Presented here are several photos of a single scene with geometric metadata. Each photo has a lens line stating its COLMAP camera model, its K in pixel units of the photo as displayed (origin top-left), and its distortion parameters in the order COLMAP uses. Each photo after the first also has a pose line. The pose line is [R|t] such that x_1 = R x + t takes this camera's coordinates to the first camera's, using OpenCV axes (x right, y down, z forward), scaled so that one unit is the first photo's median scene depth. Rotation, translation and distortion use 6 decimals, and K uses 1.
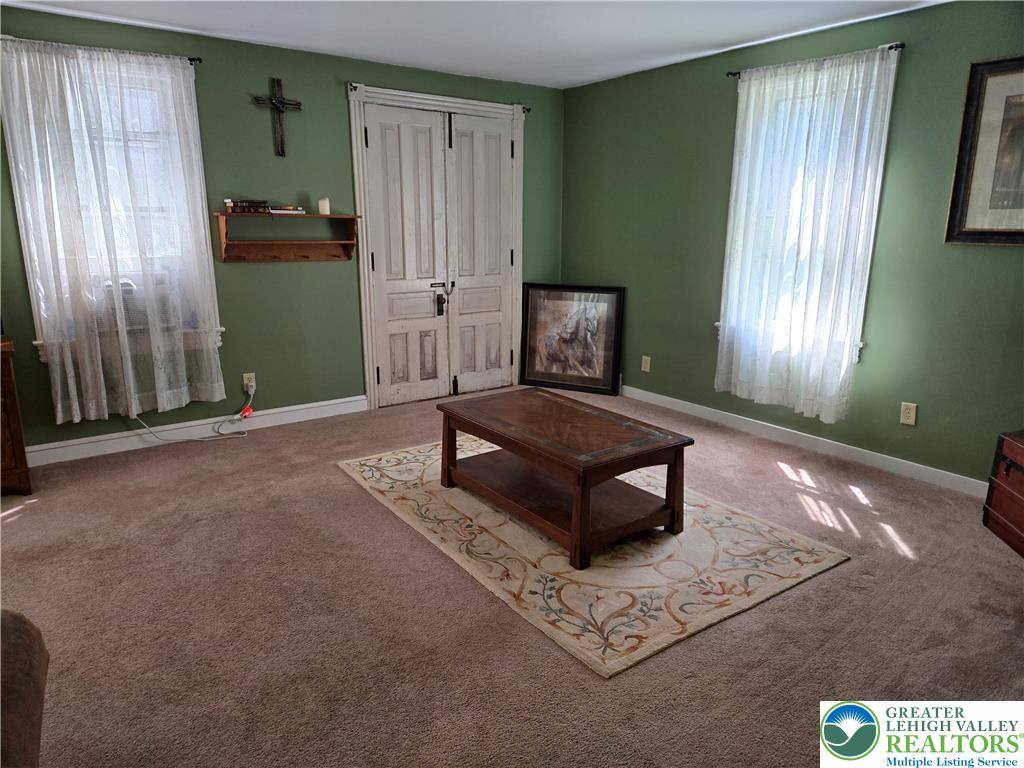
lens RADIAL K [[690.9, 0, 509.6], [0, 690.9, 386.7], [0, 0, 1]] dist [0.067762, -0.046632]
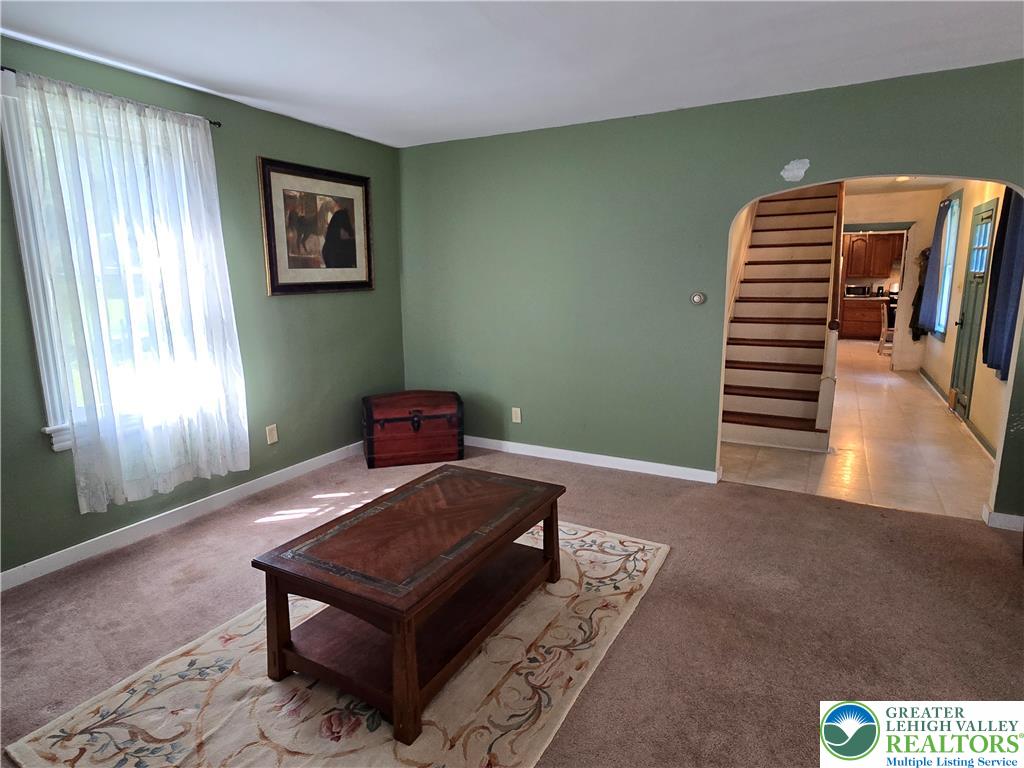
lens RADIAL K [[583.5, 0, 511.3], [0, 583.5, 380.5], [0, 0, 1]] dist [0.002429, 0.000493]
pose [[-0.436188, -0.163389, 0.884898, -0.561686], [0.219524, 0.934345, 0.280728, -0.276285], [-0.872668, 0.316706, -0.371682, 1.127352]]
